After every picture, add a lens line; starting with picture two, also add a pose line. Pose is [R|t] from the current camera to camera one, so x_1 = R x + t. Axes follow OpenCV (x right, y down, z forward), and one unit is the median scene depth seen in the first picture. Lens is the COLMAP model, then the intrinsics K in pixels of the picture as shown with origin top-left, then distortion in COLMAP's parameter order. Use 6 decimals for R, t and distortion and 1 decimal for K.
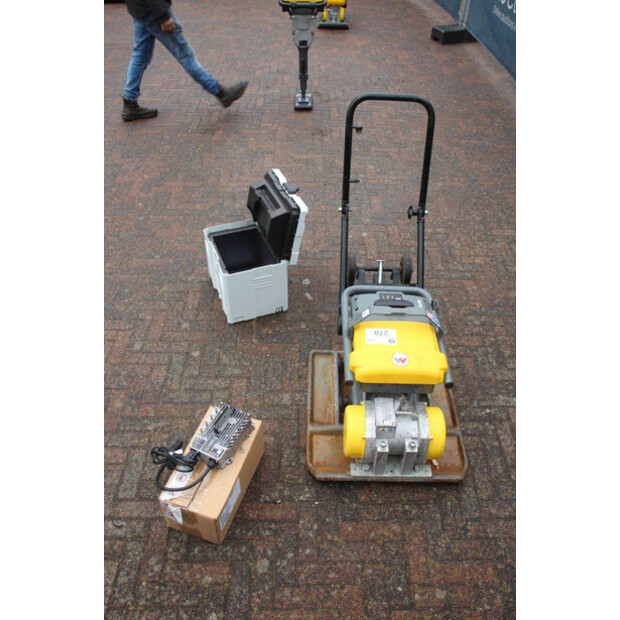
lens RADIAL K [[528.4, 0, 314.4], [0, 528.4, 315.4], [0, 0, 1]] dist [-0.138869, 0.105698]
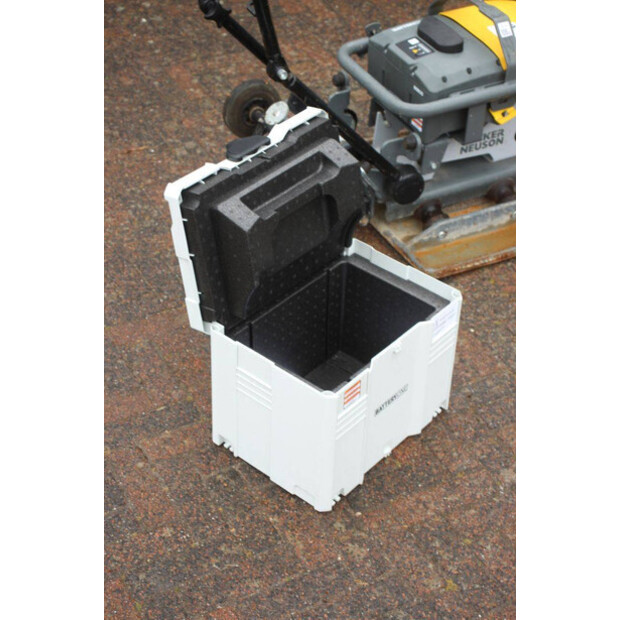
lens RADIAL K [[1228.1, 0, 313.7], [0, 1228.1, 313.0], [0, 0, 1]] dist [0.321573, 0.000000]
pose [[-0.466597, -0.578643, 0.668924, -1.011277], [0.559484, 0.392663, 0.729927, -1.110679], [-0.685029, 0.714834, 0.140526, 1.189133]]
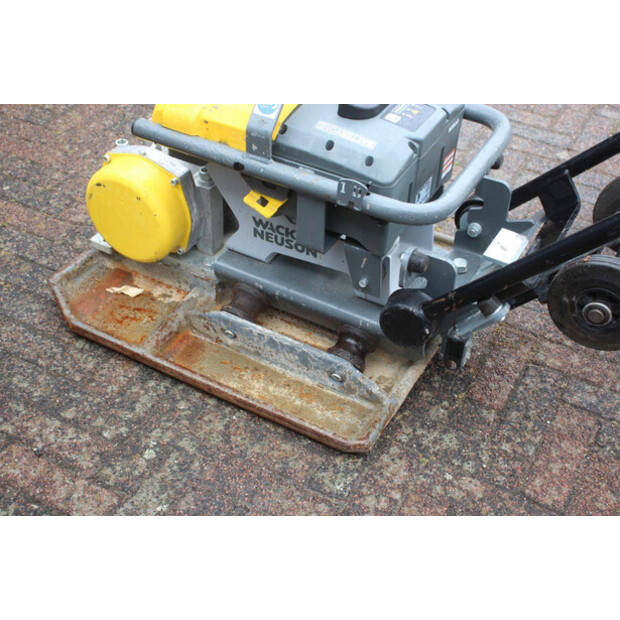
lens RADIAL K [[860.1, 0, 316.2], [0, 860.1, 309.7], [0, 0, 1]] dist [0.061334, 0.000000]
pose [[-0.473519, 0.531654, -0.702228, 0.771683], [-0.624367, 0.359731, 0.693368, -0.419894], [0.621245, 0.766771, 0.161608, 1.049162]]
